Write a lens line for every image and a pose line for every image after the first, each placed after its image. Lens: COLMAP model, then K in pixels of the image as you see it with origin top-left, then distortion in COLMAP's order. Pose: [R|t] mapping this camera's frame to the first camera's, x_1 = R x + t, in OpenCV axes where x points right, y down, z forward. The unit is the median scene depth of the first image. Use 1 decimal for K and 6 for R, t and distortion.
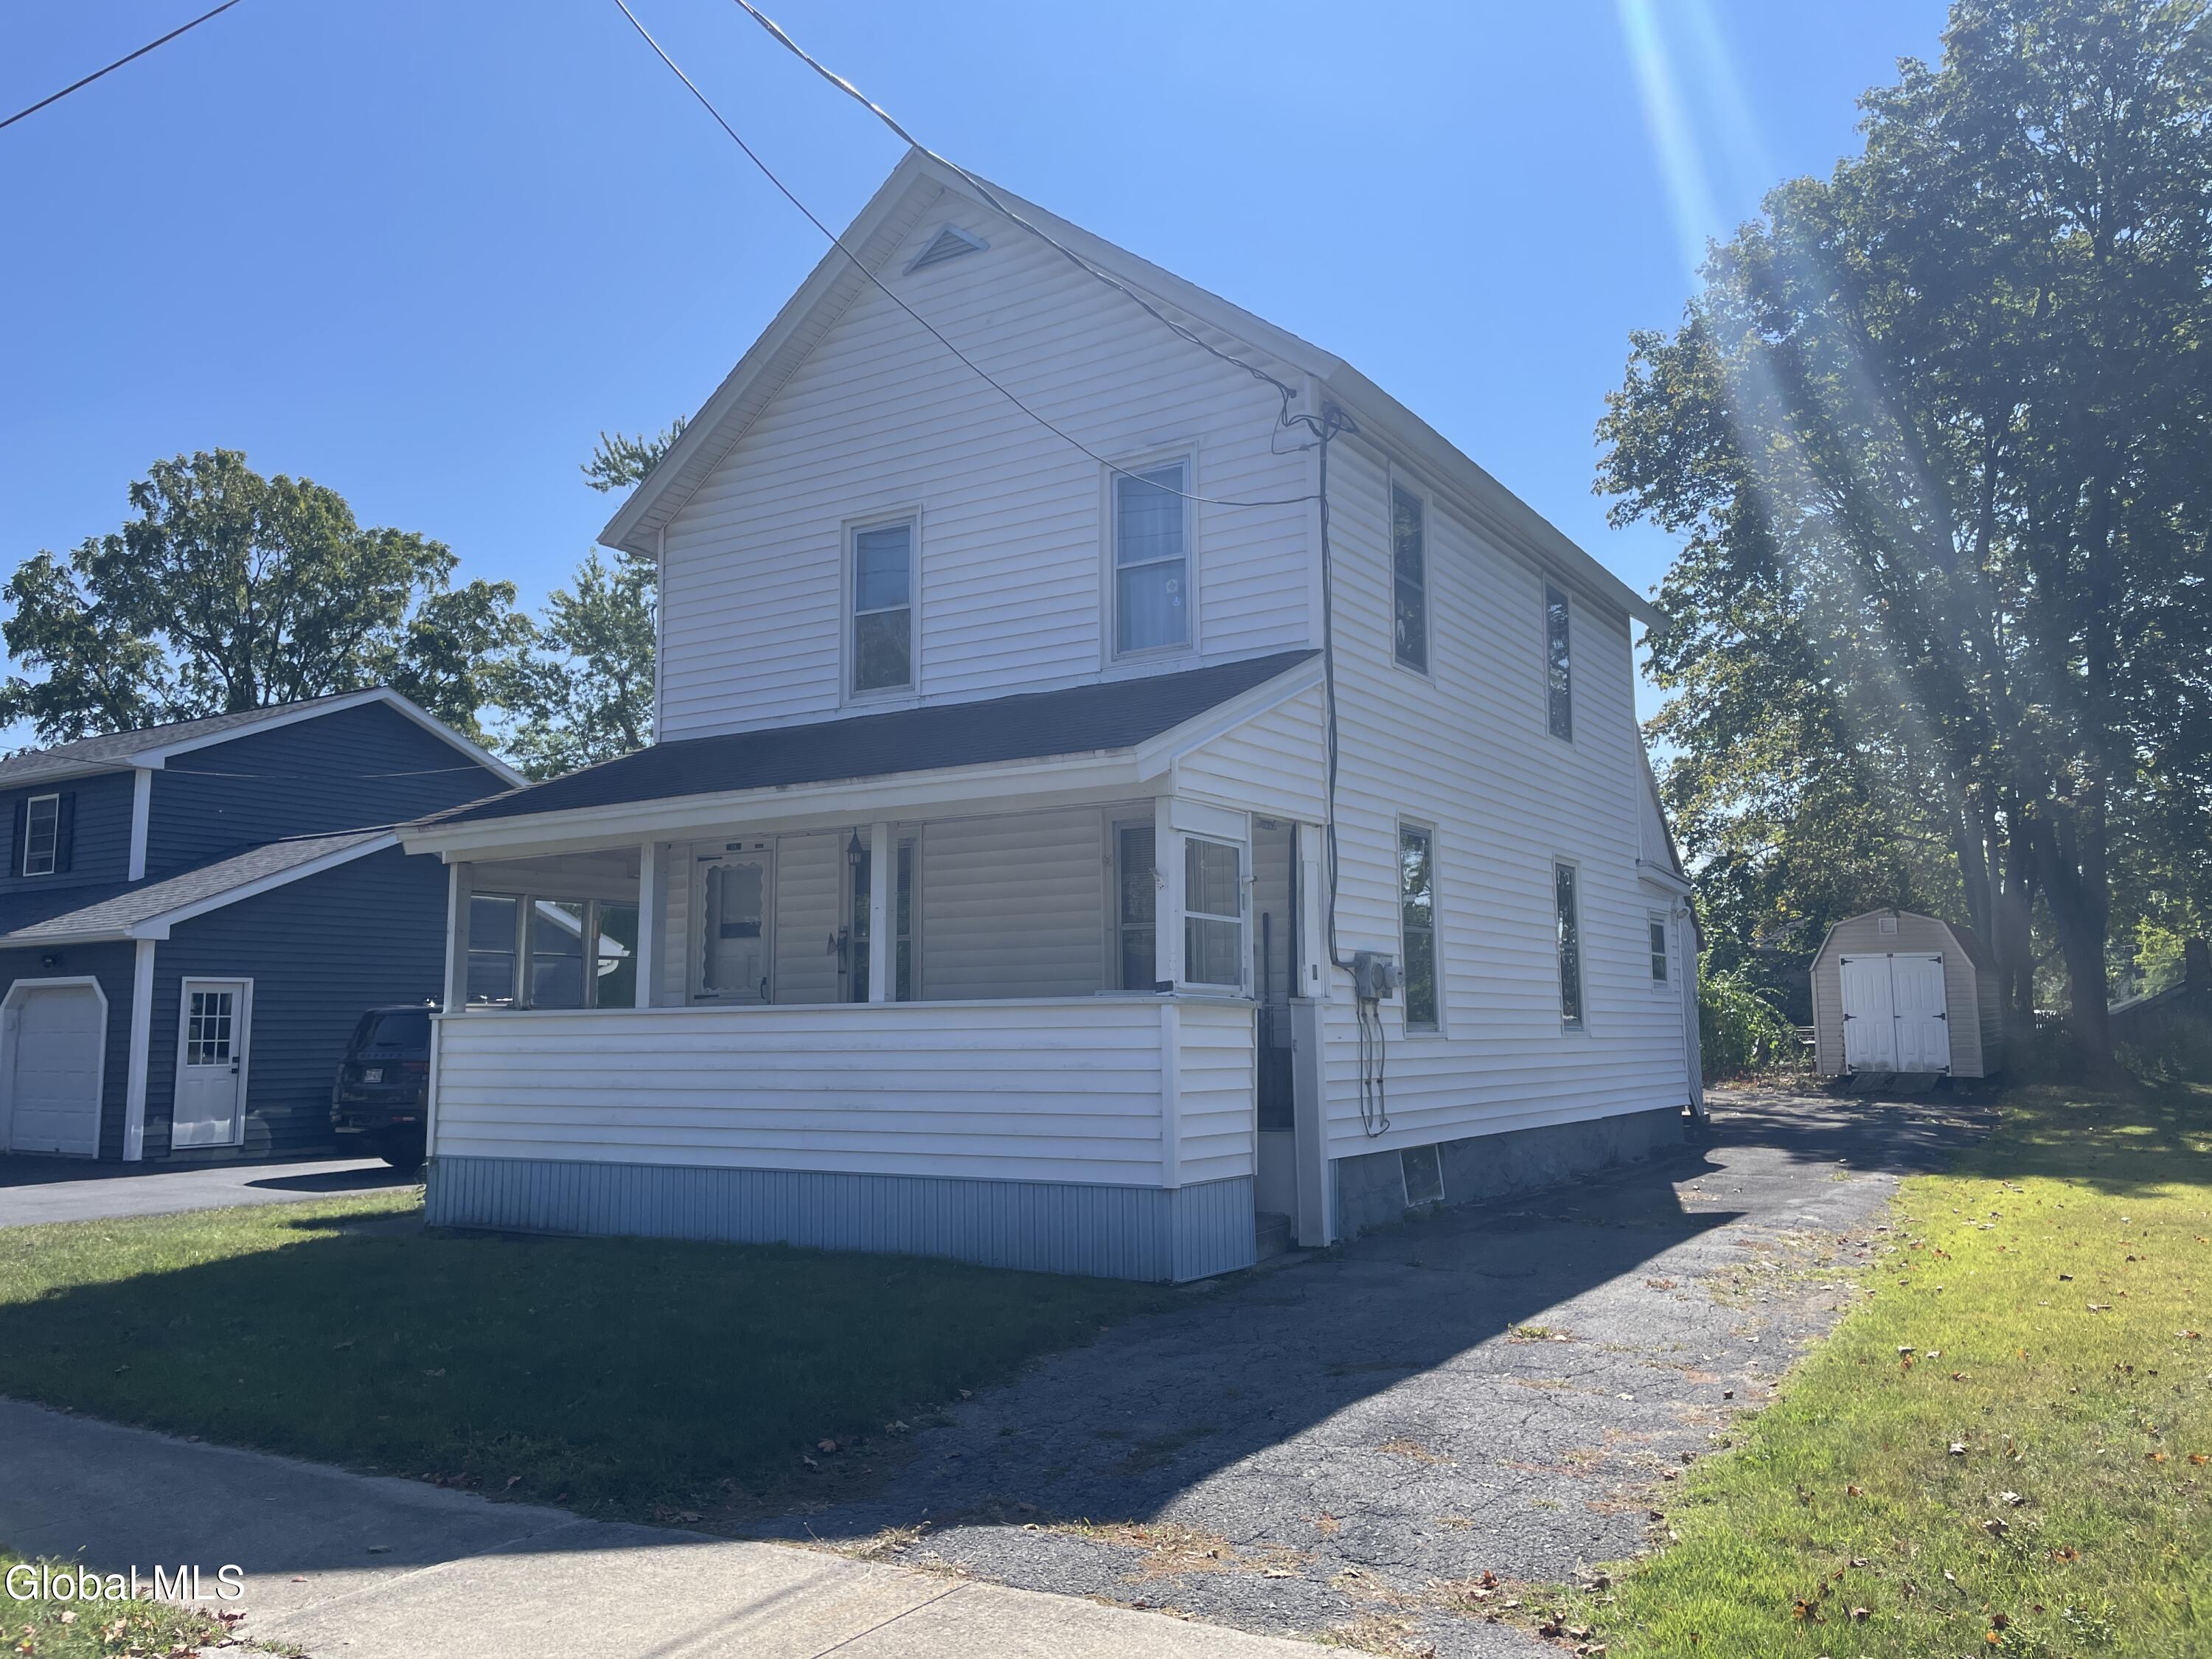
lens RADIAL K [[1666.9, 0, 1127.8], [0, 1666.9, 818.3], [0, 0, 1]] dist [0.101443, -0.123990]
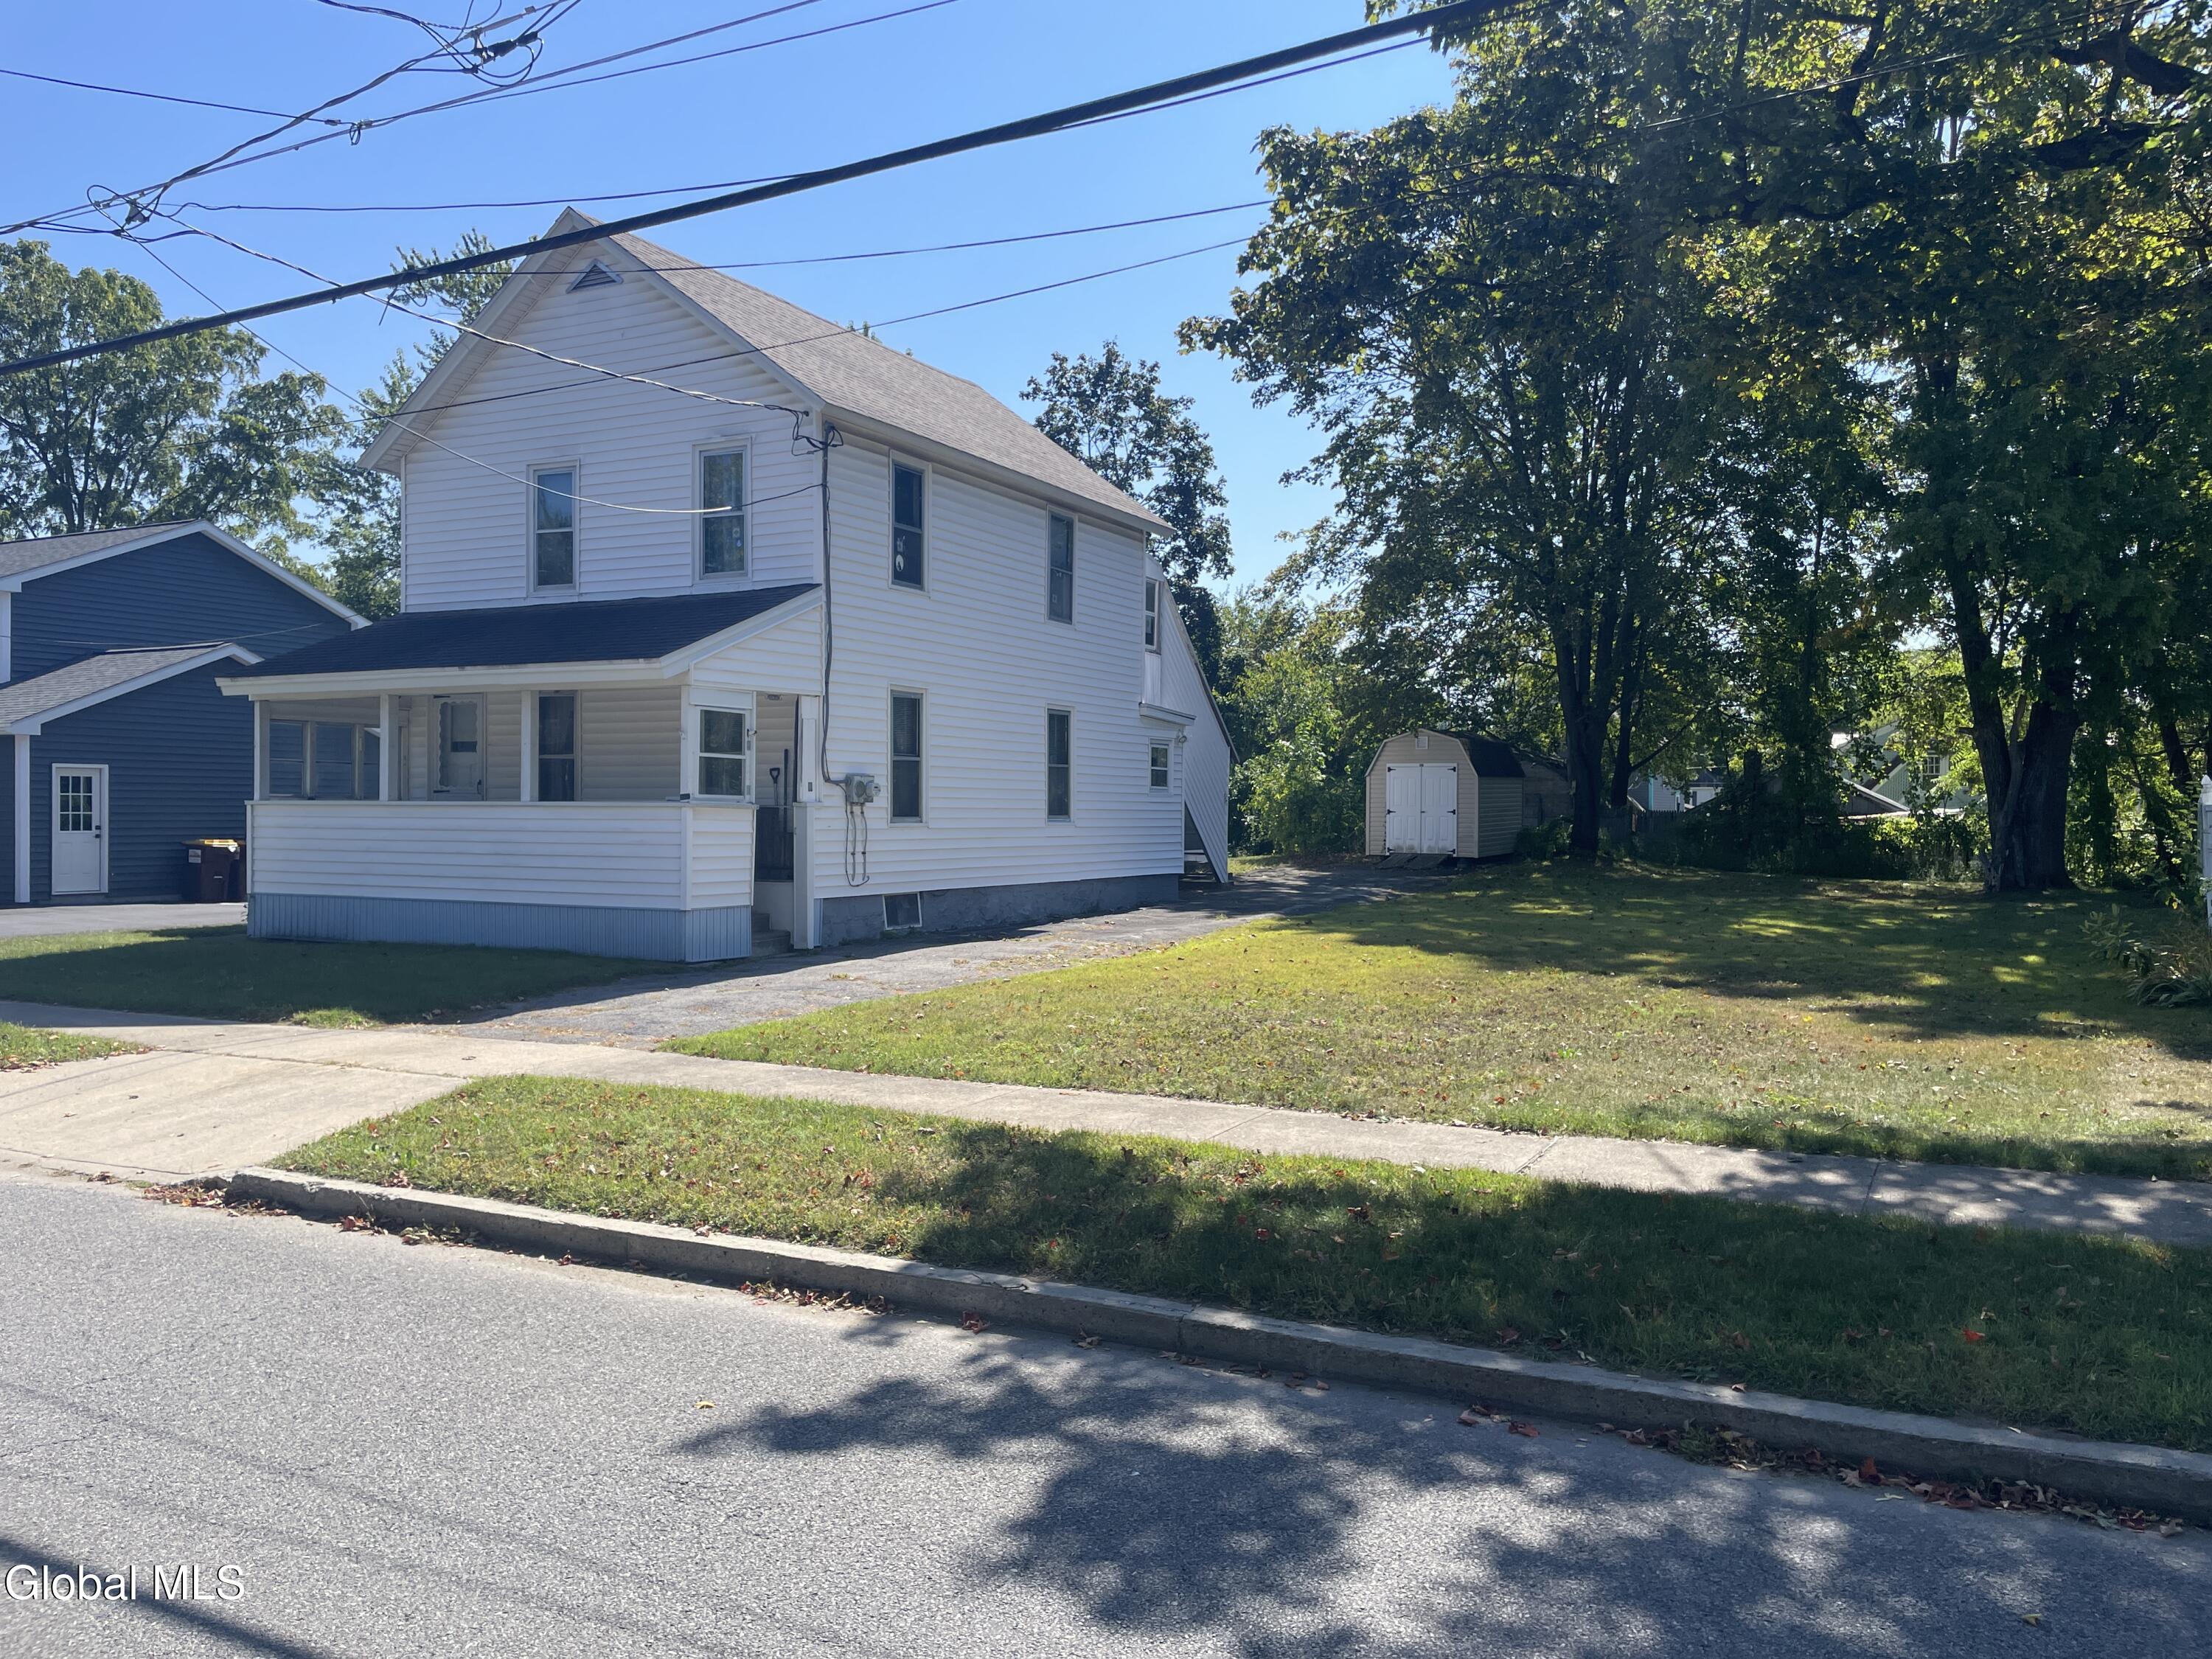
lens RADIAL K [[1656.7, 0, 1111.2], [0, 1656.7, 826.2], [0, 0, 1]] dist [0.097699, -0.122208]
pose [[0.996948, 0.013478, 0.076892, 0.230354], [-0.023623, 0.990890, 0.132589, -0.075264], [-0.074405, -0.134001, 0.988184, -0.518914]]
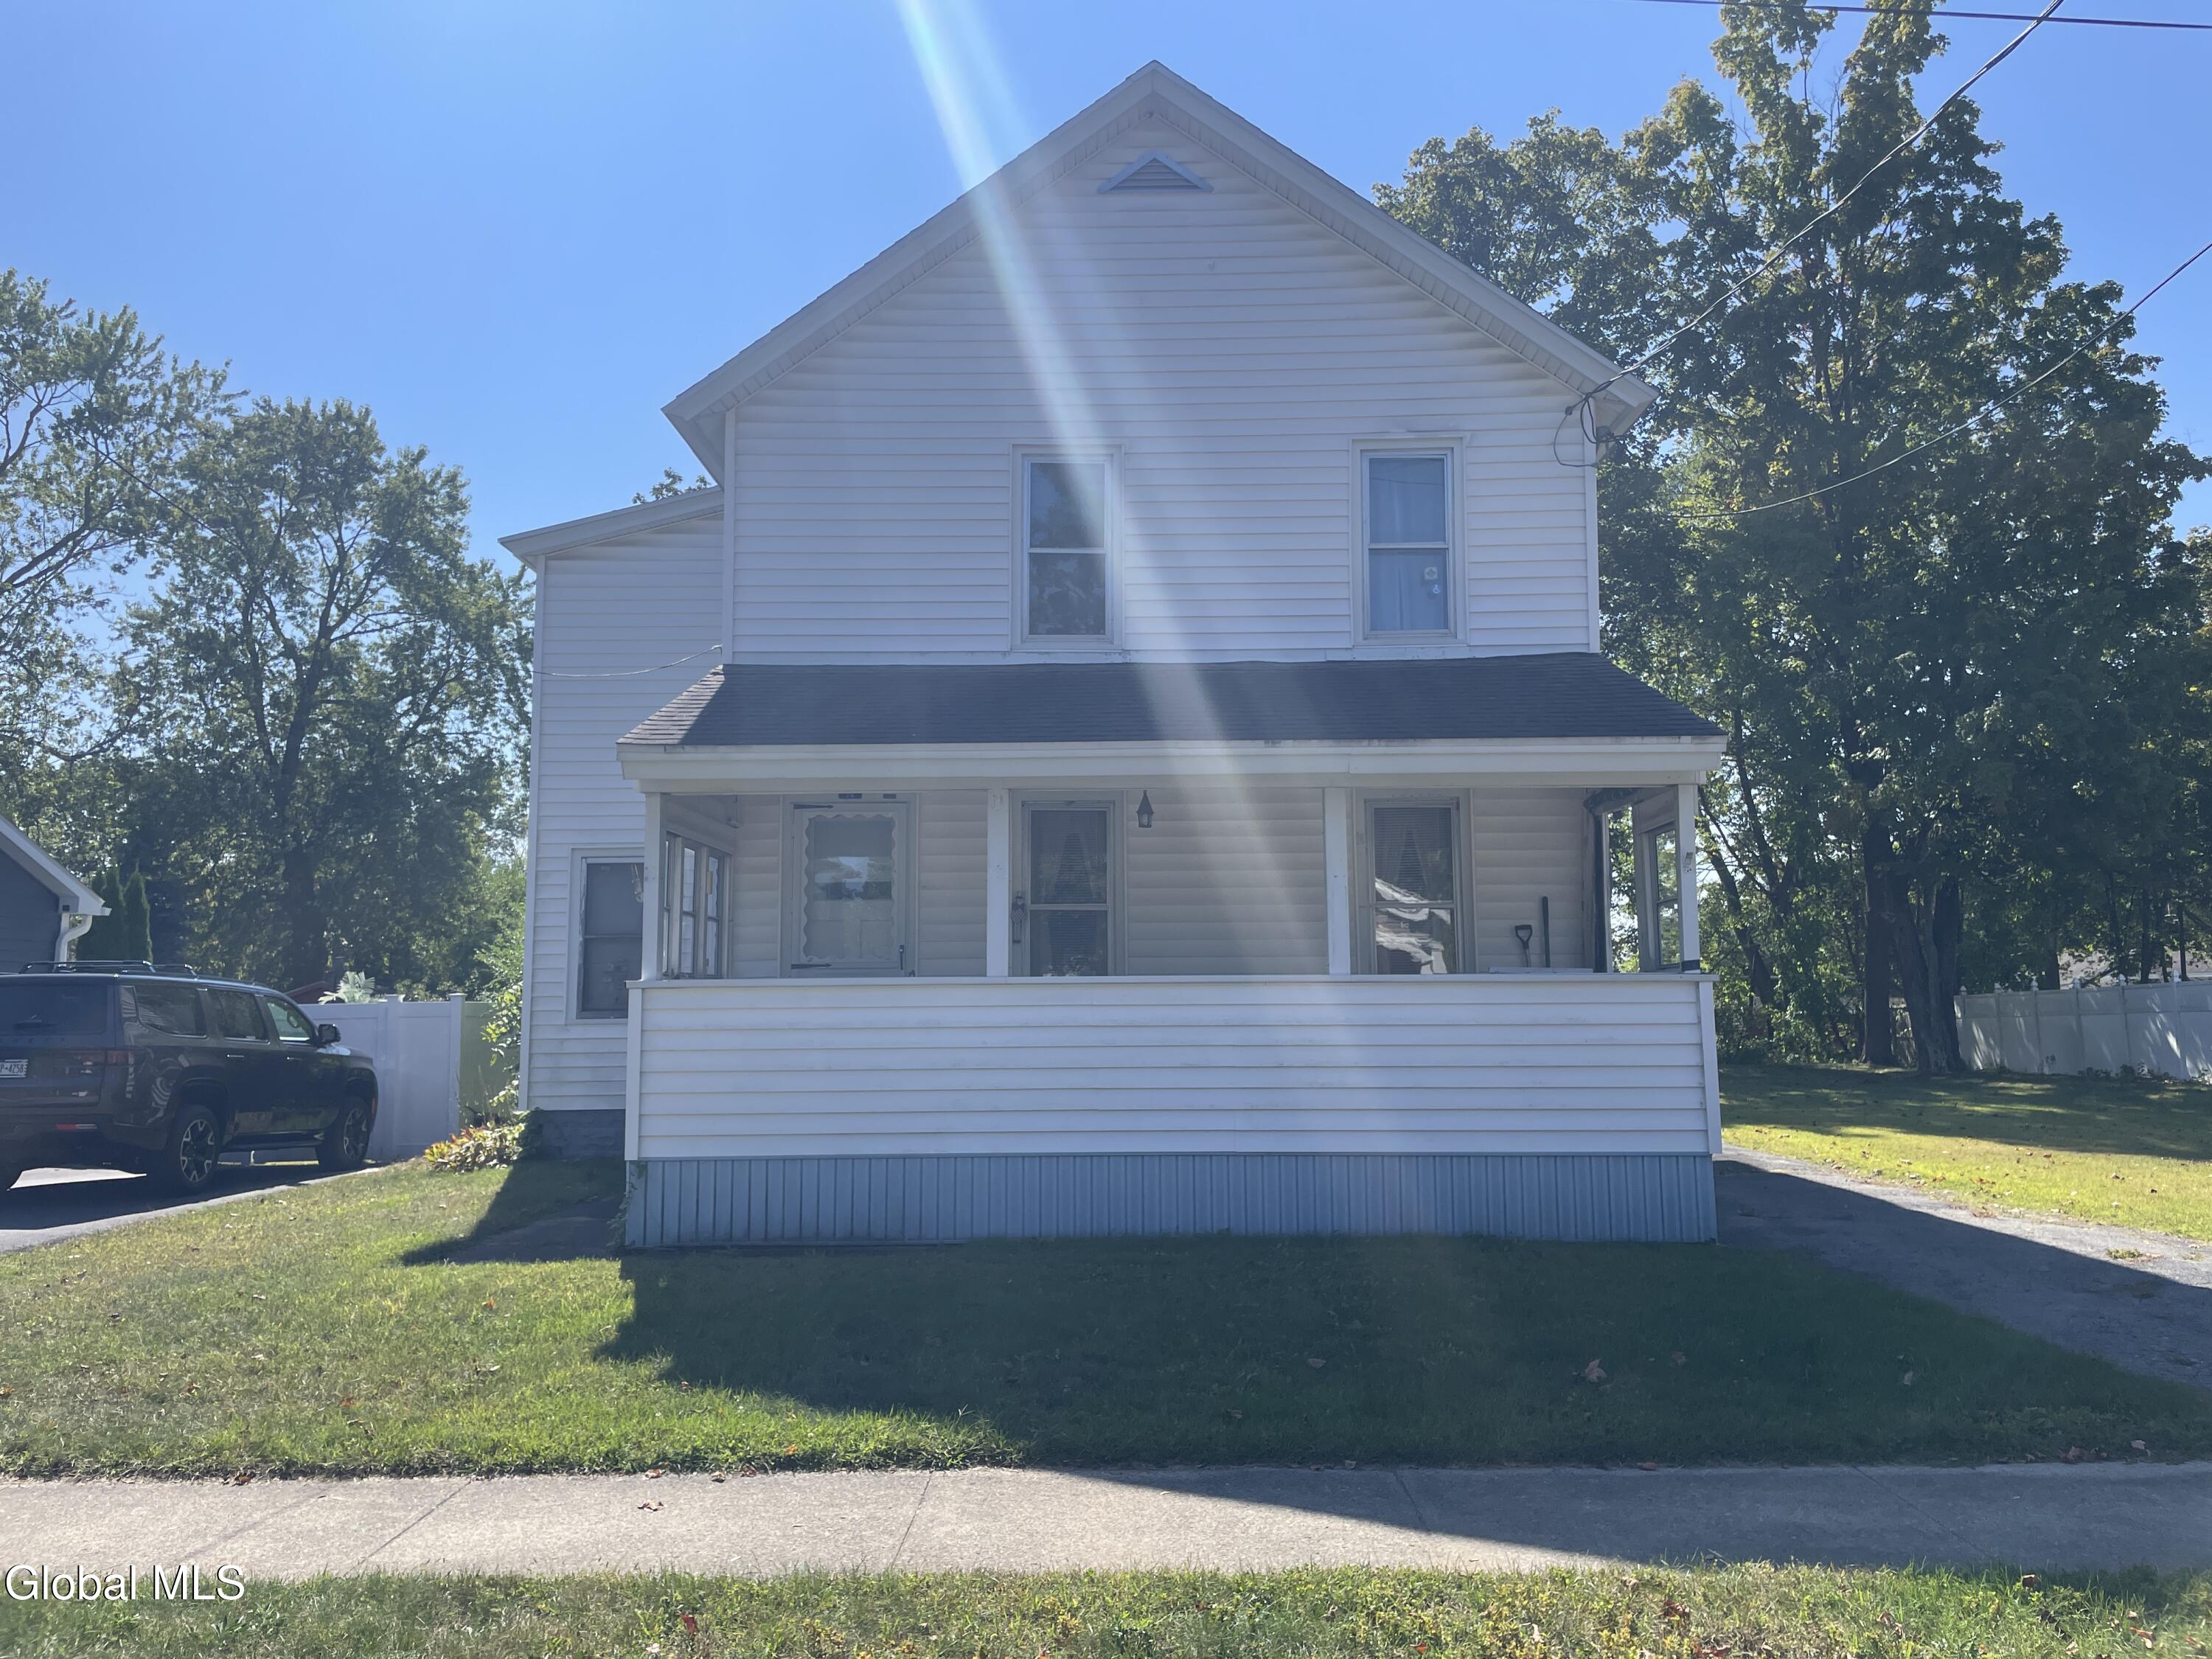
lens RADIAL K [[1656.7, 0, 1111.2], [0, 1656.7, 826.2], [0, 0, 1]] dist [0.097699, -0.122208]
pose [[0.855445, 0.059692, 0.514442, -0.592789], [-0.065808, 0.997812, -0.006350, 0.031354], [-0.513696, -0.028422, 0.857501, 0.200283]]
